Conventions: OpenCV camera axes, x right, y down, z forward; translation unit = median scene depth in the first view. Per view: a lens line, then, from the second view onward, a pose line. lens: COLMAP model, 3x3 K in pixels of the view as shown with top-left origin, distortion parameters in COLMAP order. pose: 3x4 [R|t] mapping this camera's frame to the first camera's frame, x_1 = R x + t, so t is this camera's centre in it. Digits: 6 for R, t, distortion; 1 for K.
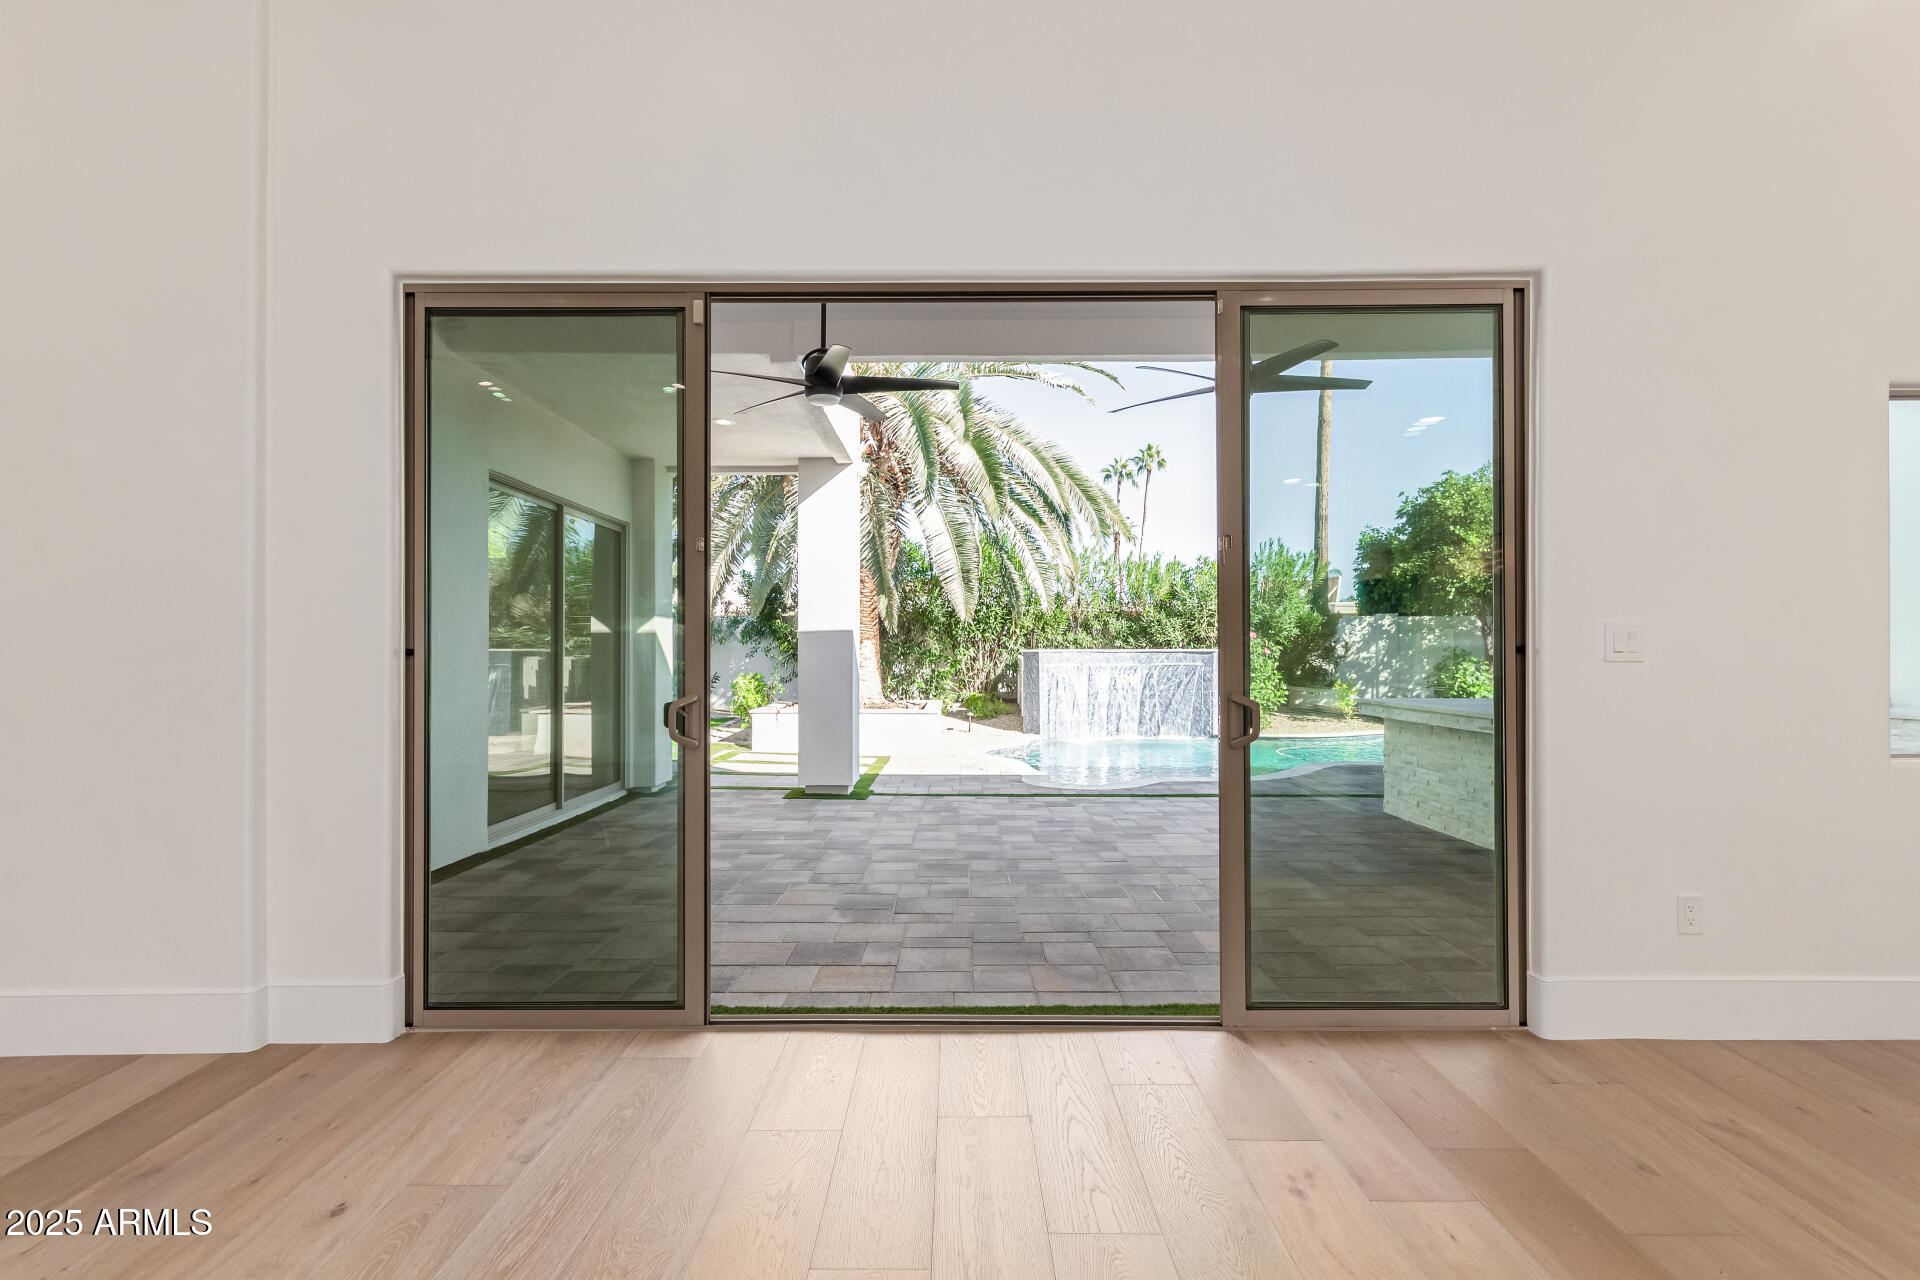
lens RADIAL K [[891.2, 0, 949.7], [0, 891.2, 643.6], [0, 0, 1]] dist [0.003273, 0.000592]
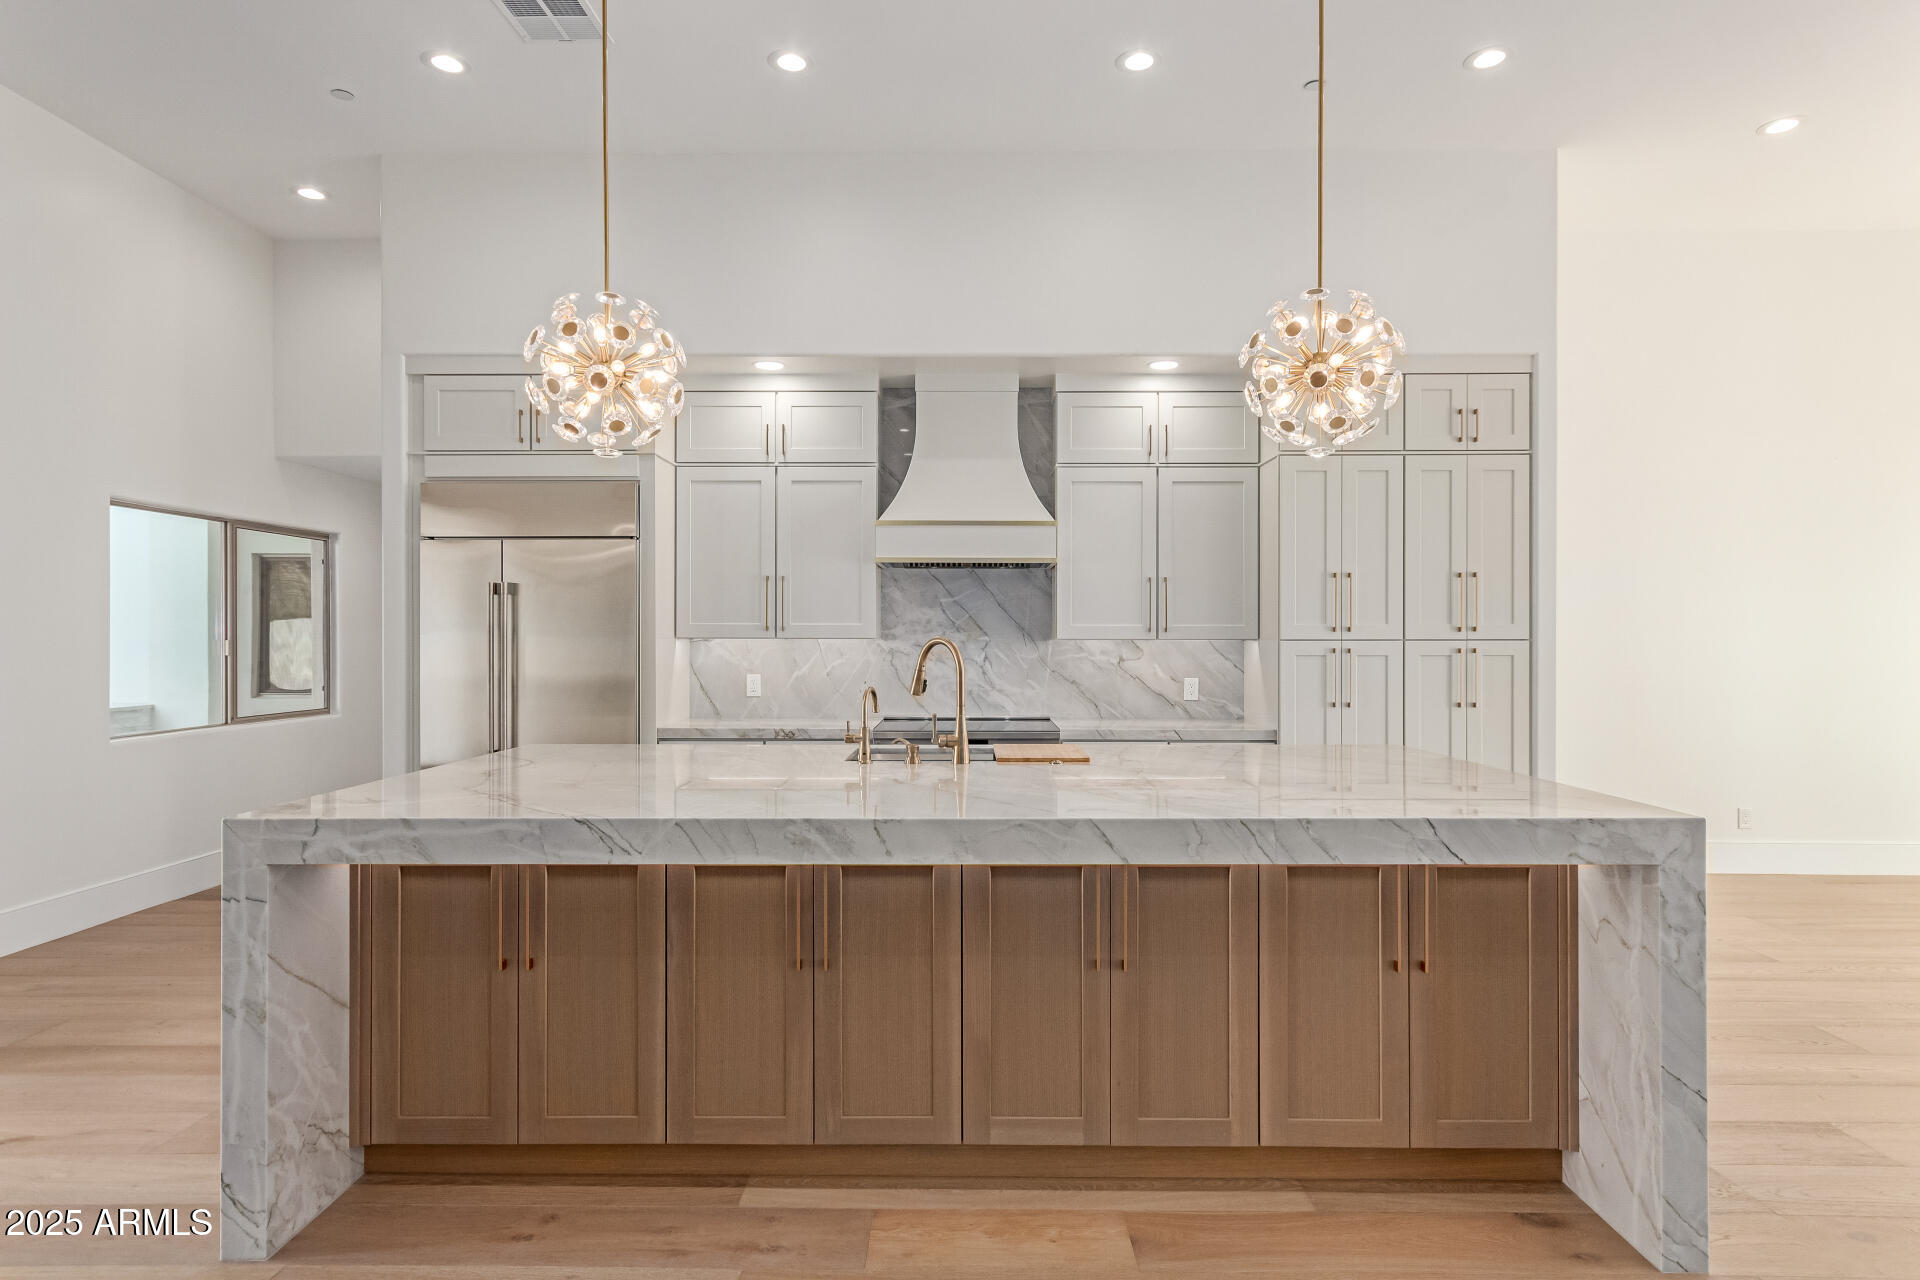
lens RADIAL K [[1026.1, 0, 971.5], [0, 1026.1, 635.3], [0, 0, 1]] dist [0.003040, 0.003535]
pose [[-0.000294, 0.002404, 0.999997, -0.130437], [-0.007932, 0.999966, -0.002406, -0.010507], [-0.999969, -0.007932, -0.000275, -0.086466]]
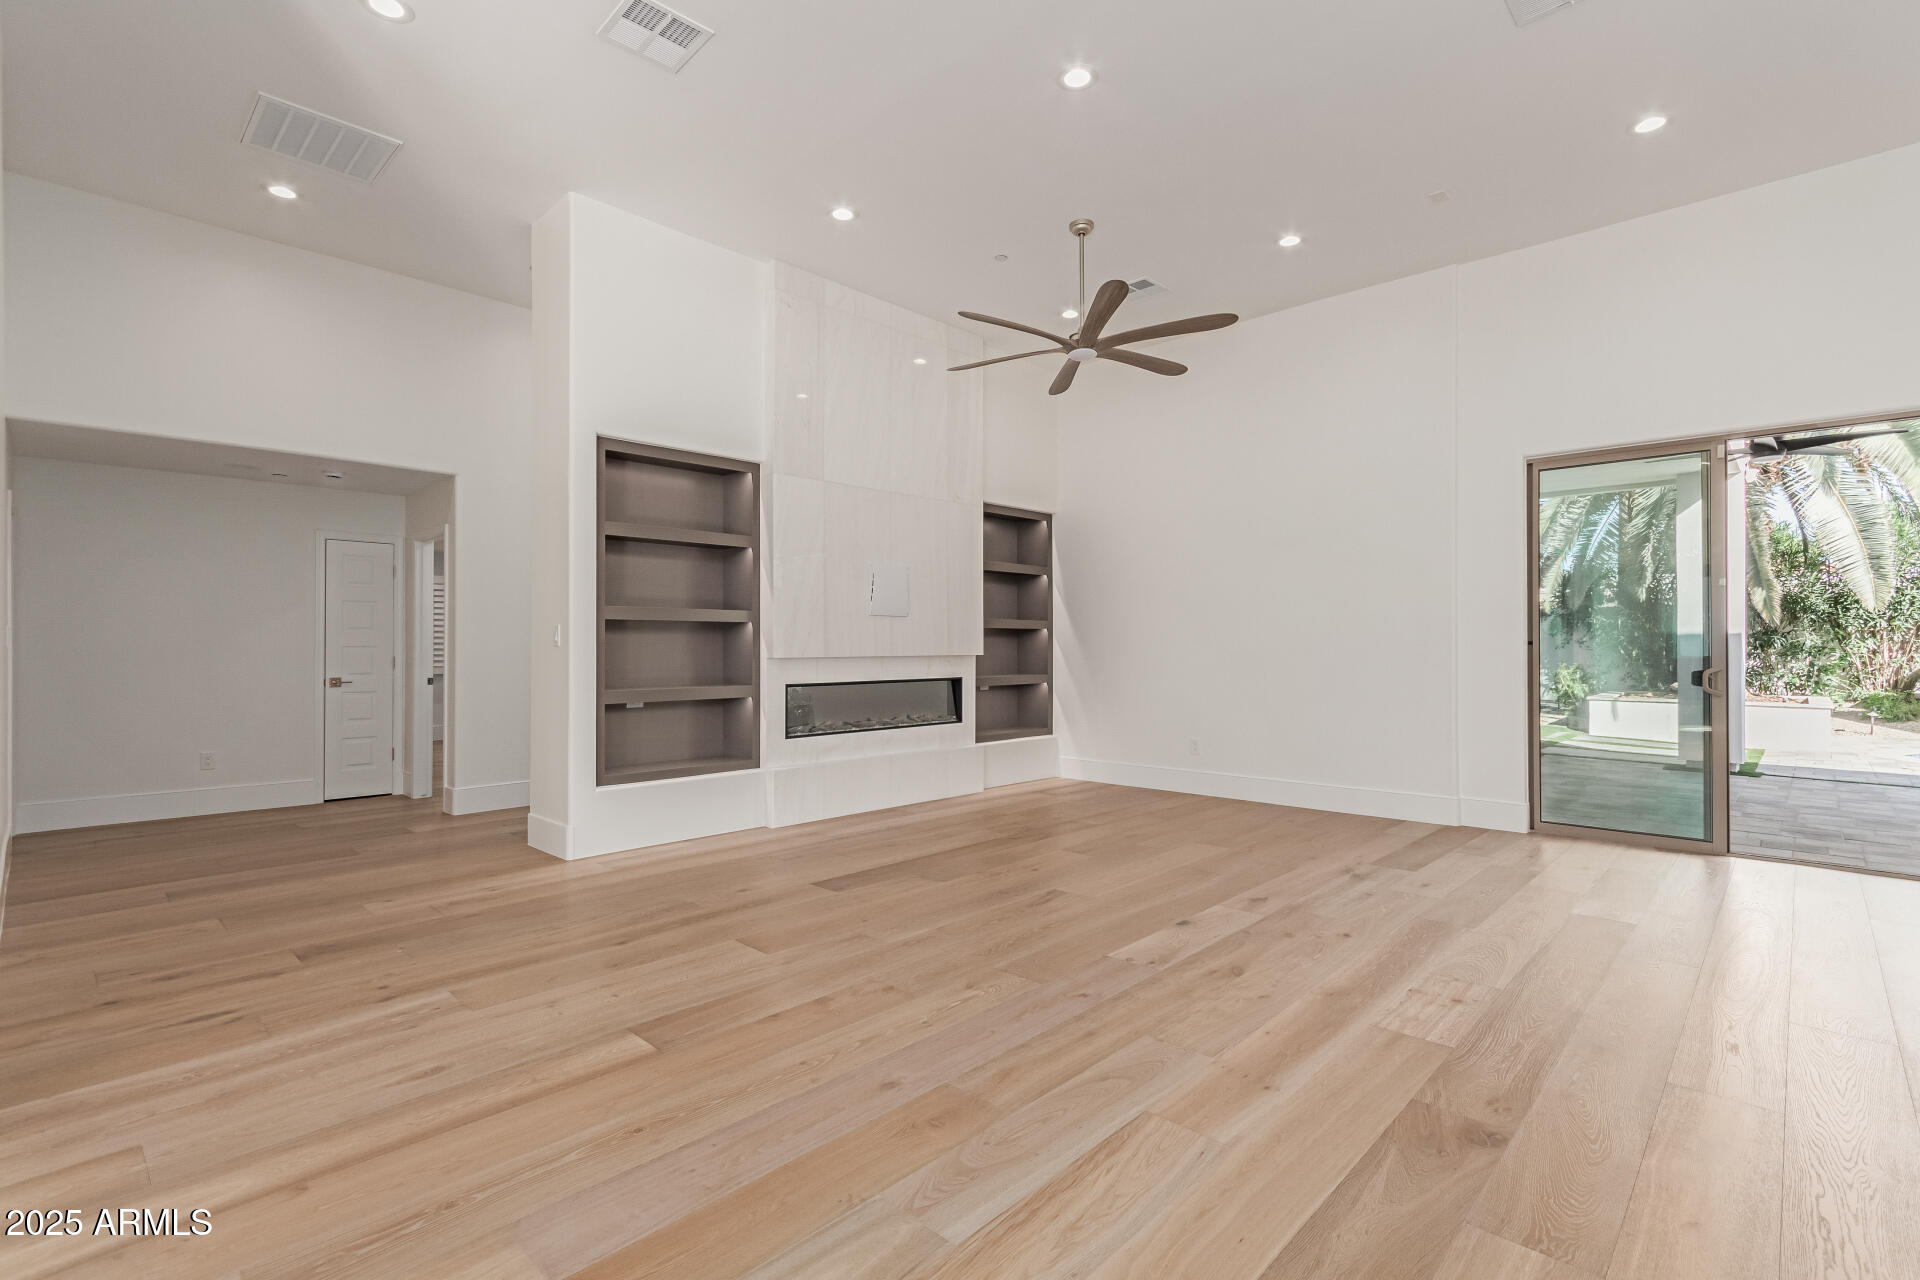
lens RADIAL K [[891.2, 0, 959.9], [0, 891.2, 638.6], [0, 0, 1]] dist [0.003273, 0.000592]
pose [[0.731544, -0.004954, -0.681776, -0.031583], [0.006782, 0.999977, 0.000011, -0.001543], [0.681760, -0.004632, 0.731561, -0.241411]]
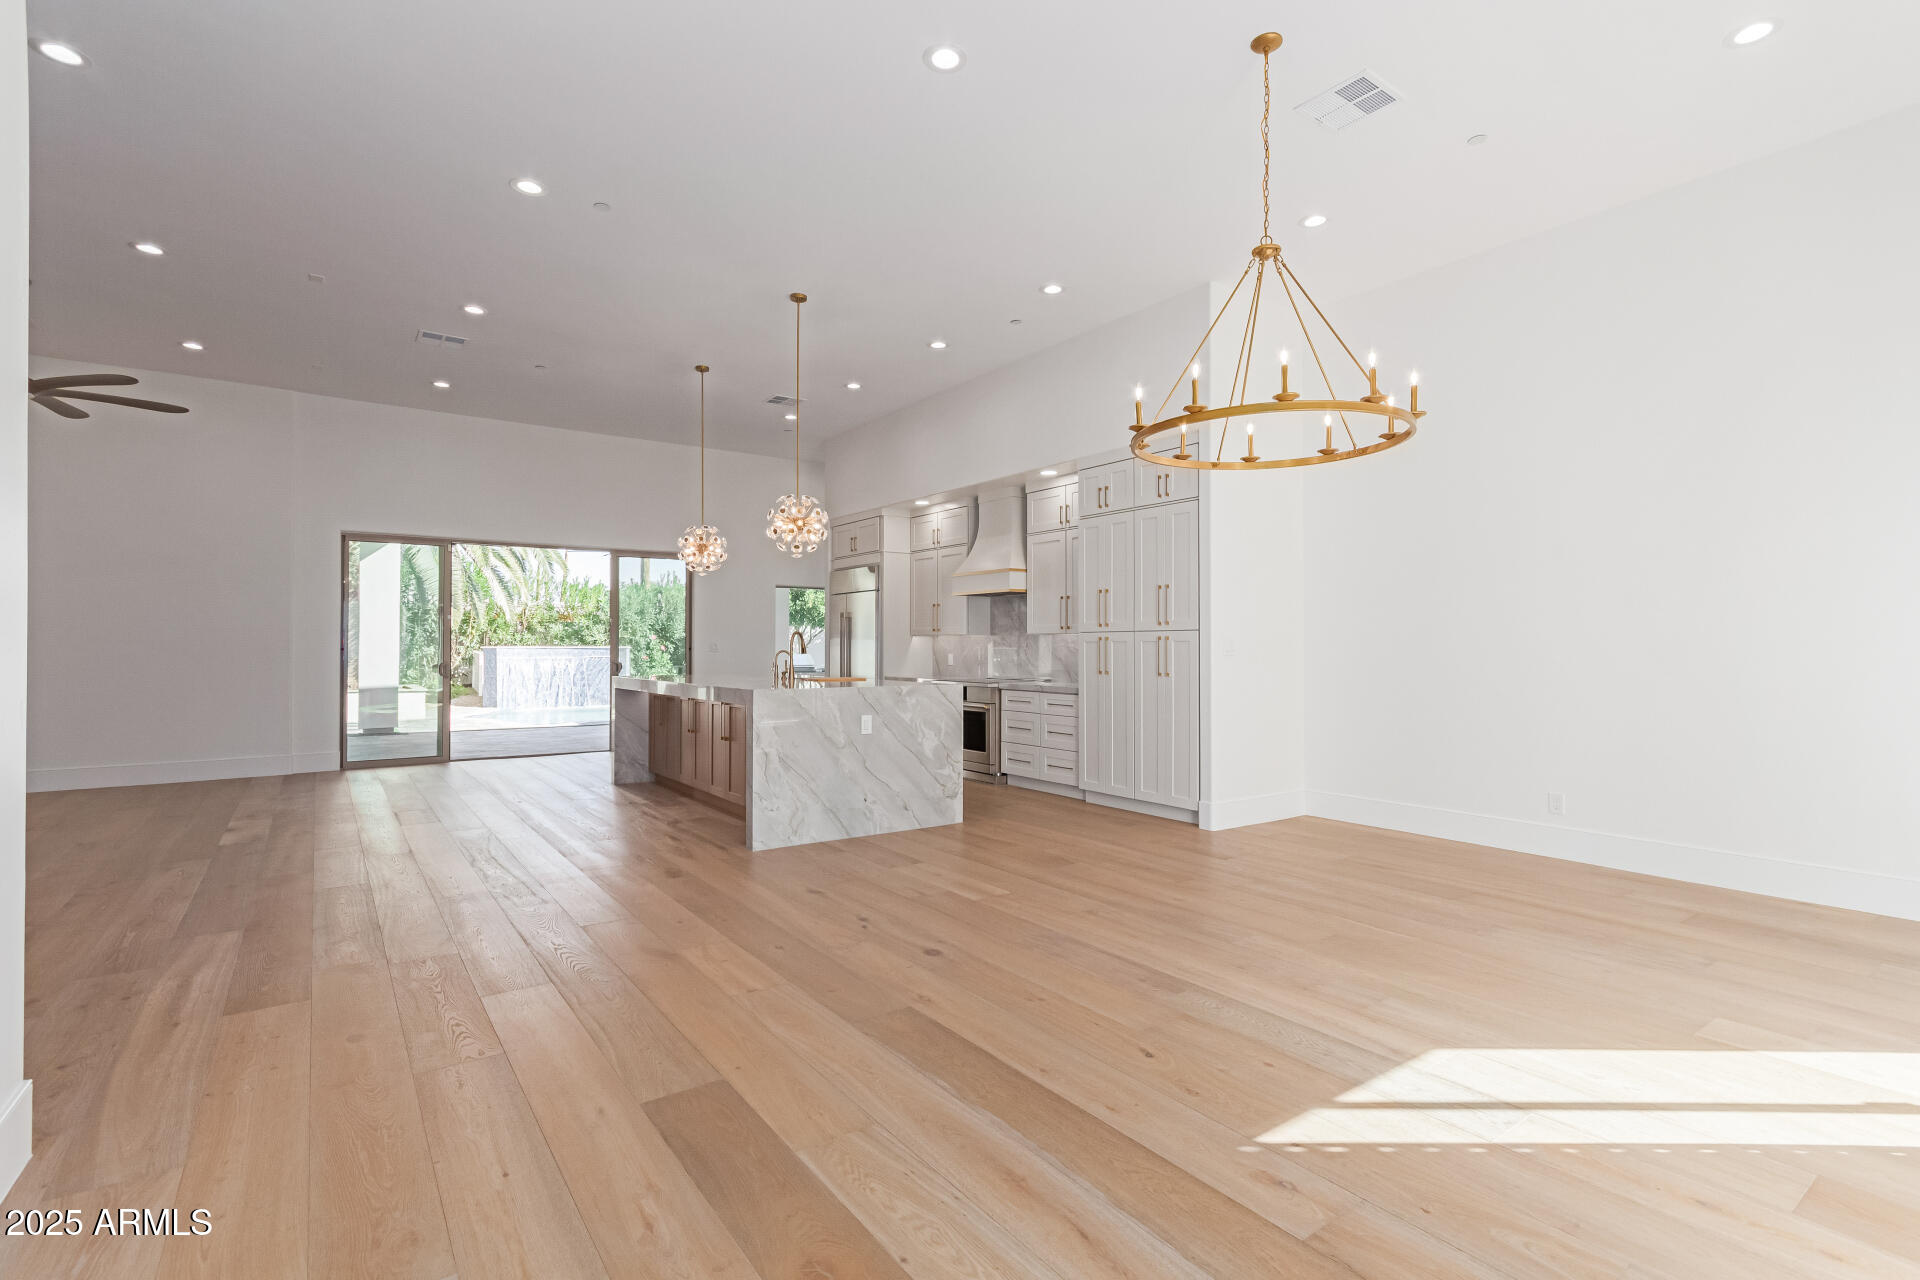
lens RADIAL K [[891.2, 0, 964.8], [0, 891.2, 642.8], [0, 0, 1]] dist [0.003273, 0.000592]
pose [[0.804957, 0.004078, 0.593319, -0.127058], [-0.006283, 0.999979, 0.001650, -0.005739], [-0.593300, -0.005056, 0.804965, -0.510815]]
